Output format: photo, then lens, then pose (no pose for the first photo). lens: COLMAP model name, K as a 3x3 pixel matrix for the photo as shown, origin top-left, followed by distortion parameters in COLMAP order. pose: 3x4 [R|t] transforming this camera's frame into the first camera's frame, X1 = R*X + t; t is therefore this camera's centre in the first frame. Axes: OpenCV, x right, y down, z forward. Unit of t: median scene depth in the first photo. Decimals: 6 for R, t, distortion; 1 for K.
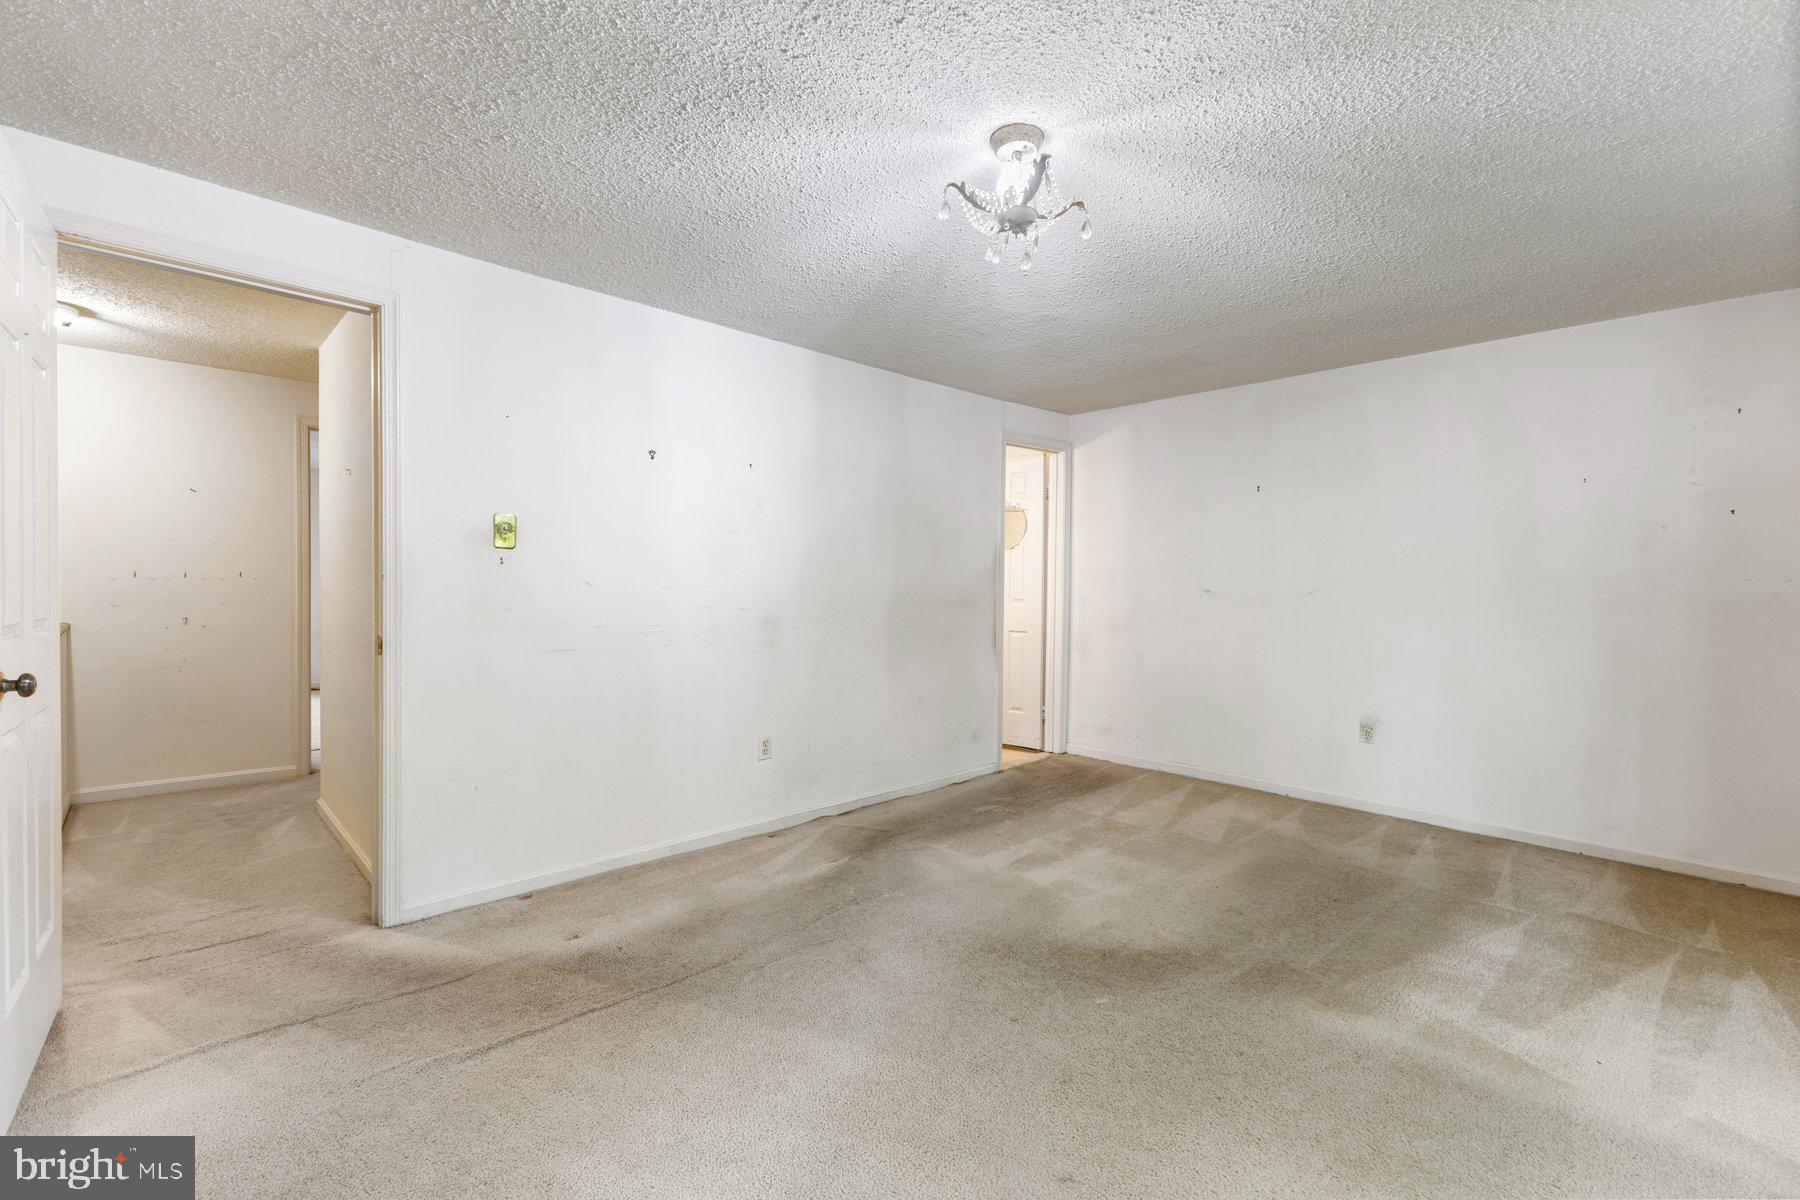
lens RADIAL K [[774.8, 0, 910.6], [0, 774.8, 594.2], [0, 0, 1]] dist [0.011867, -0.000310]
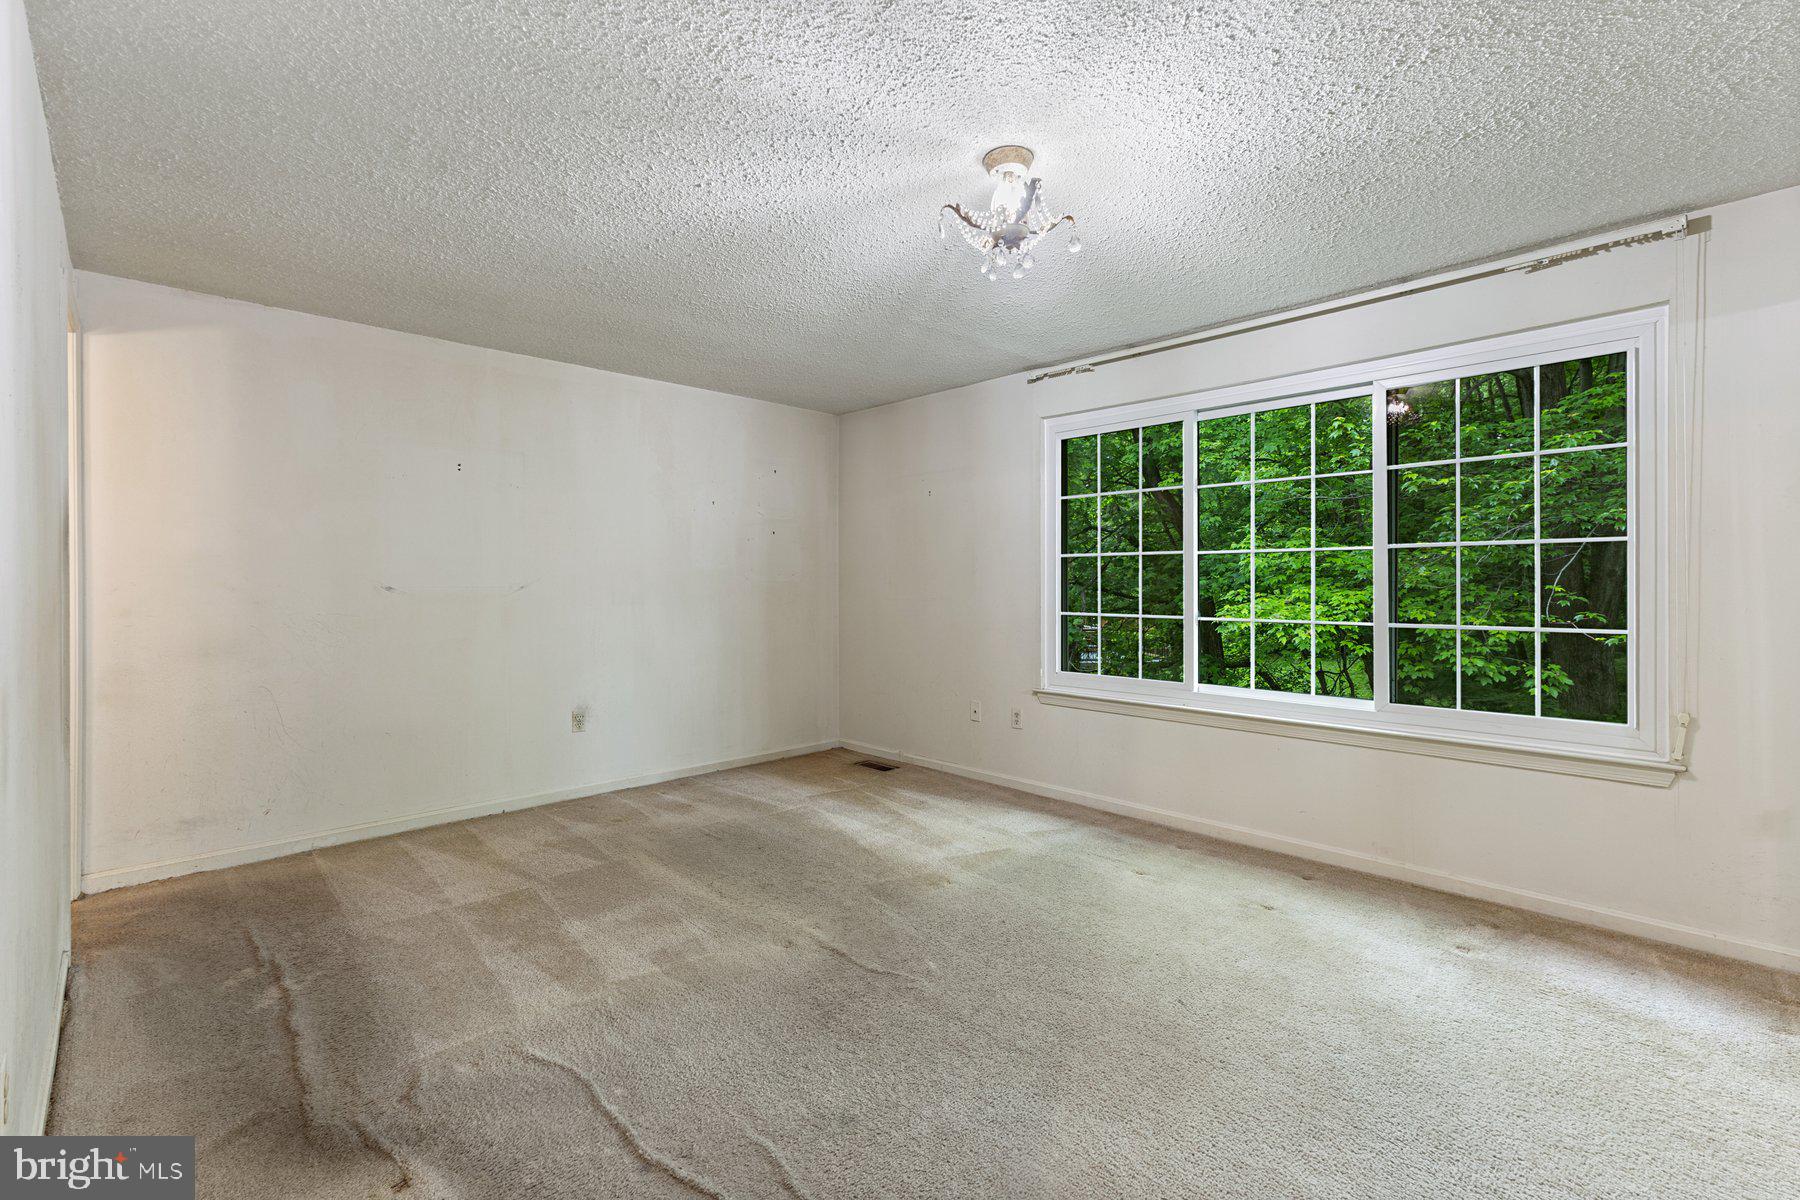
lens RADIAL K [[774.8, 0, 912.5], [0, 774.8, 592.4], [0, 0, 1]] dist [0.011867, -0.000310]
pose [[0.004922, -0.025230, 0.999670, -0.516204], [0.016512, 0.999547, 0.025146, -0.015612], [-0.999852, 0.016383, 0.005336, 0.635239]]
